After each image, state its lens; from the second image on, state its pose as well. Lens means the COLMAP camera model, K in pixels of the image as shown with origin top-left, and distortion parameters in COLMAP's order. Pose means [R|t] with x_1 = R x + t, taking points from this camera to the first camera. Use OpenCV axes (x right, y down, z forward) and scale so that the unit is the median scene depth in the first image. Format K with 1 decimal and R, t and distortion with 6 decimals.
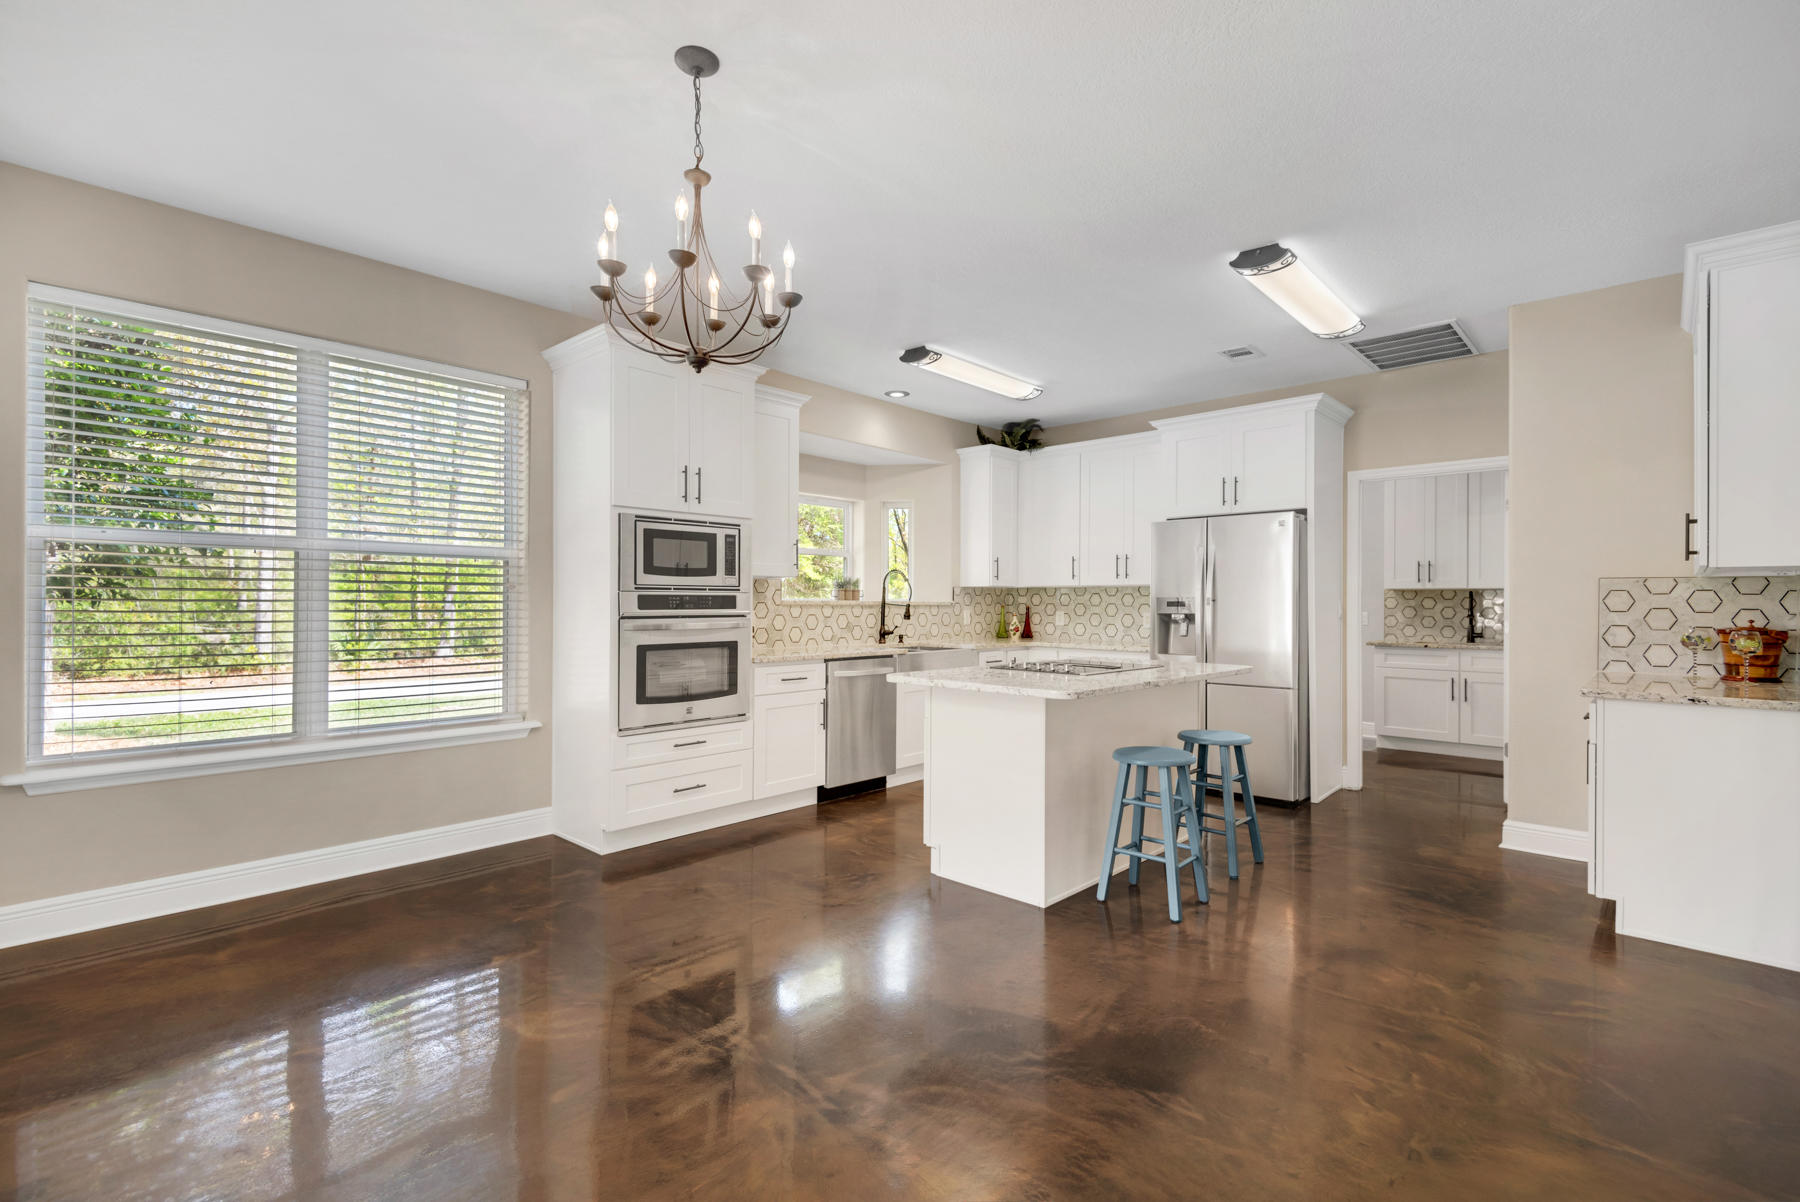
lens RADIAL K [[814.1, 0, 893.8], [0, 814.1, 603.1], [0, 0, 1]] dist [0.025187, -0.009081]
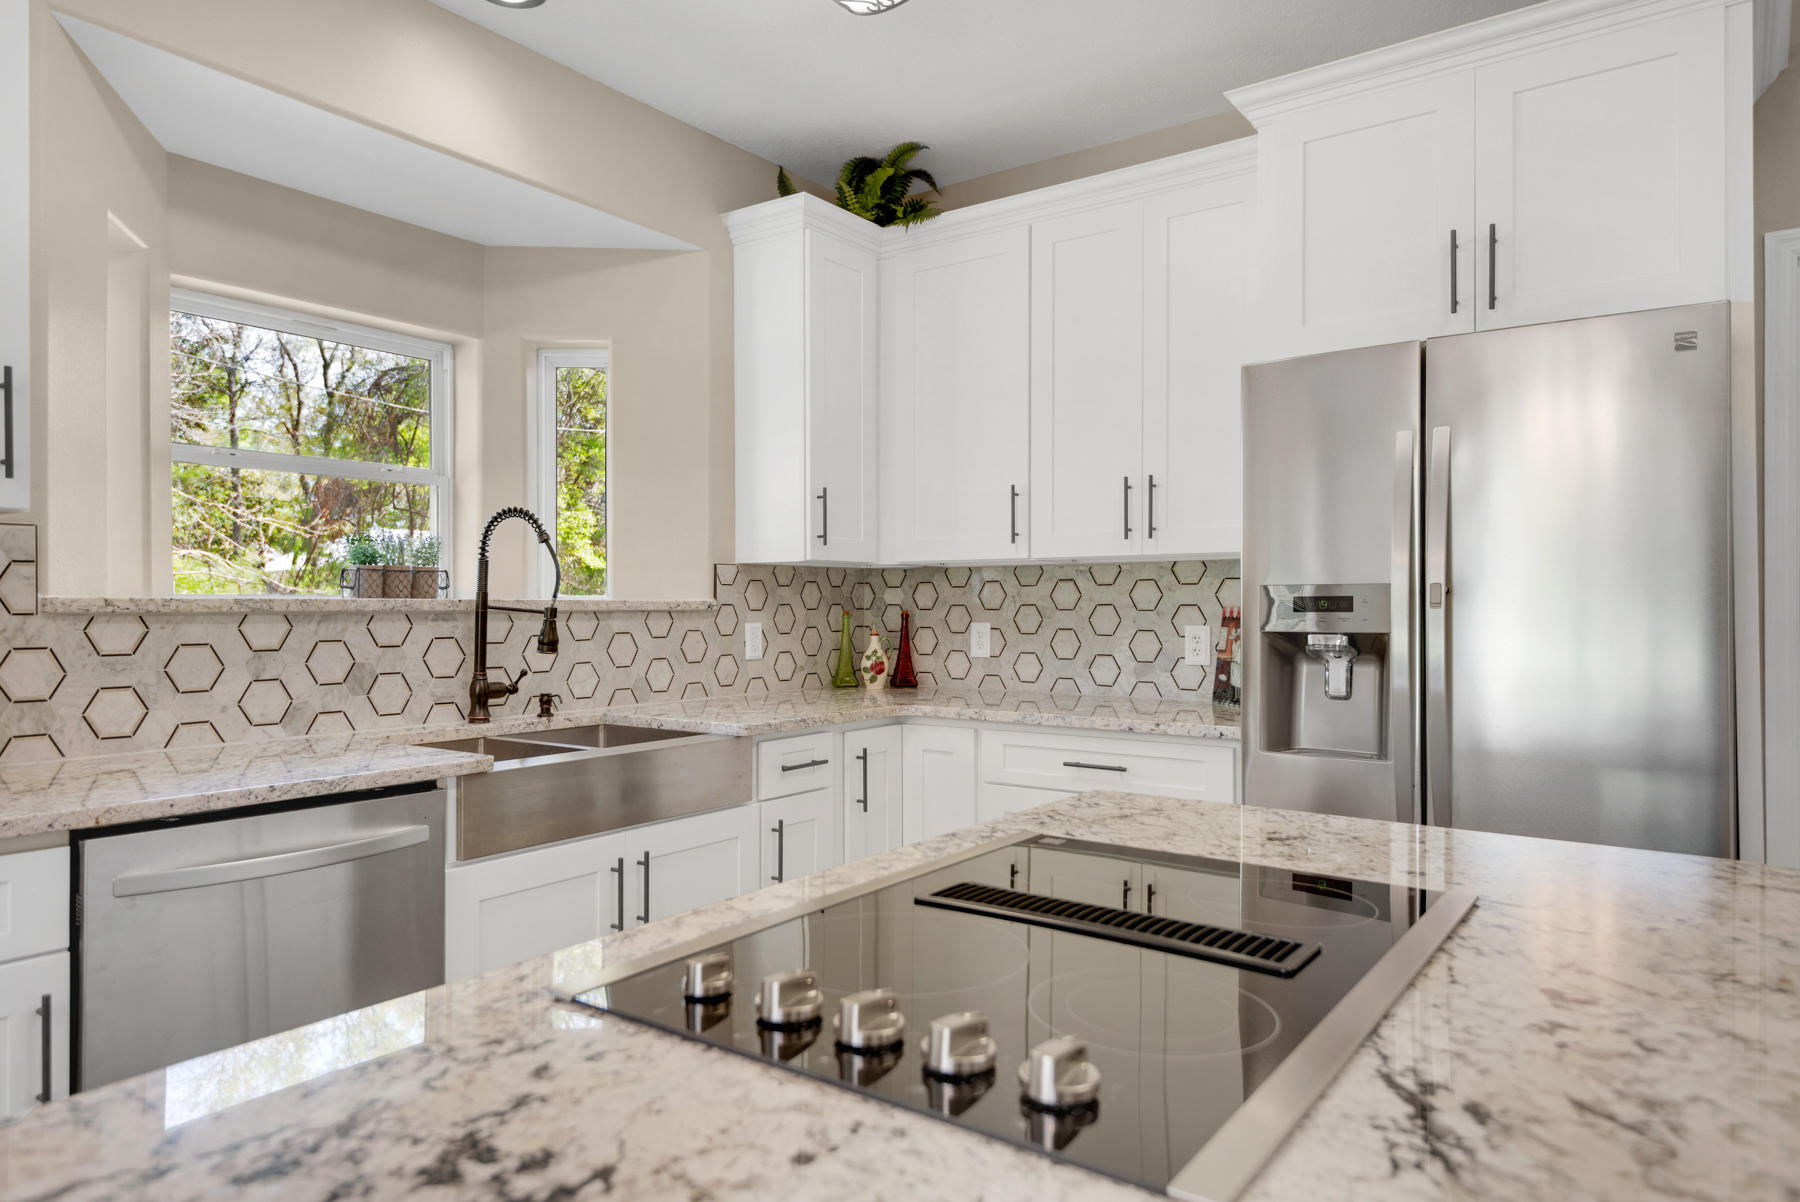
lens RADIAL K [[1129.8, 0, 904.4], [0, 1129.8, 603.3], [0, 0, 1]] dist [0.032754, -0.018485]
pose [[0.990744, -0.004551, 0.135668, 0.100508], [0.004744, 0.999988, -0.001093, 0.000444], [-0.135661, 0.001727, 0.990754, 0.501363]]
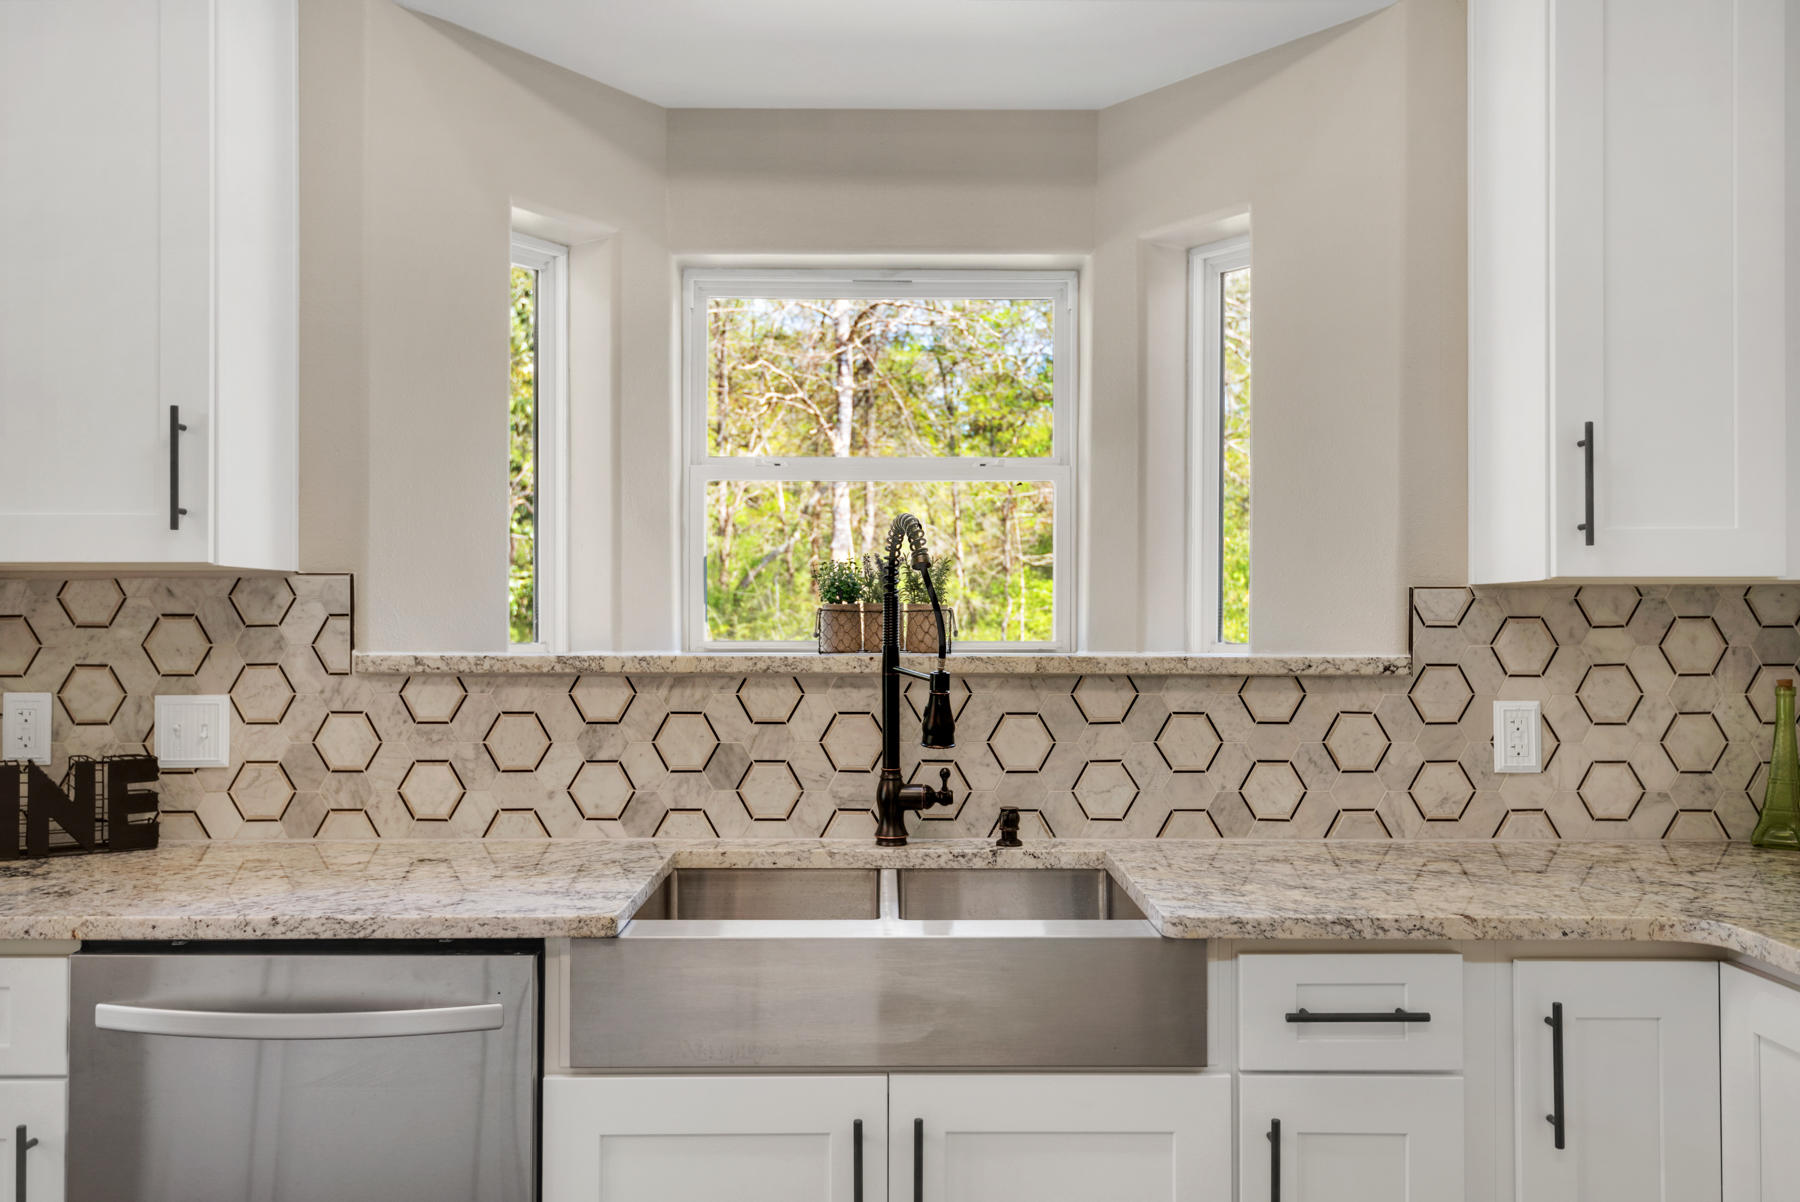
lens RADIAL K [[1494.0, 0, 891.8], [0, 1494.0, 605.7], [0, 0, 1]] dist [0.024035, -0.008658]
pose [[0.688507, -0.009915, -0.725162, 0.291128], [0.001406, 0.999923, -0.012336, -0.011792], [0.725228, 0.007474, 0.688468, 0.718901]]
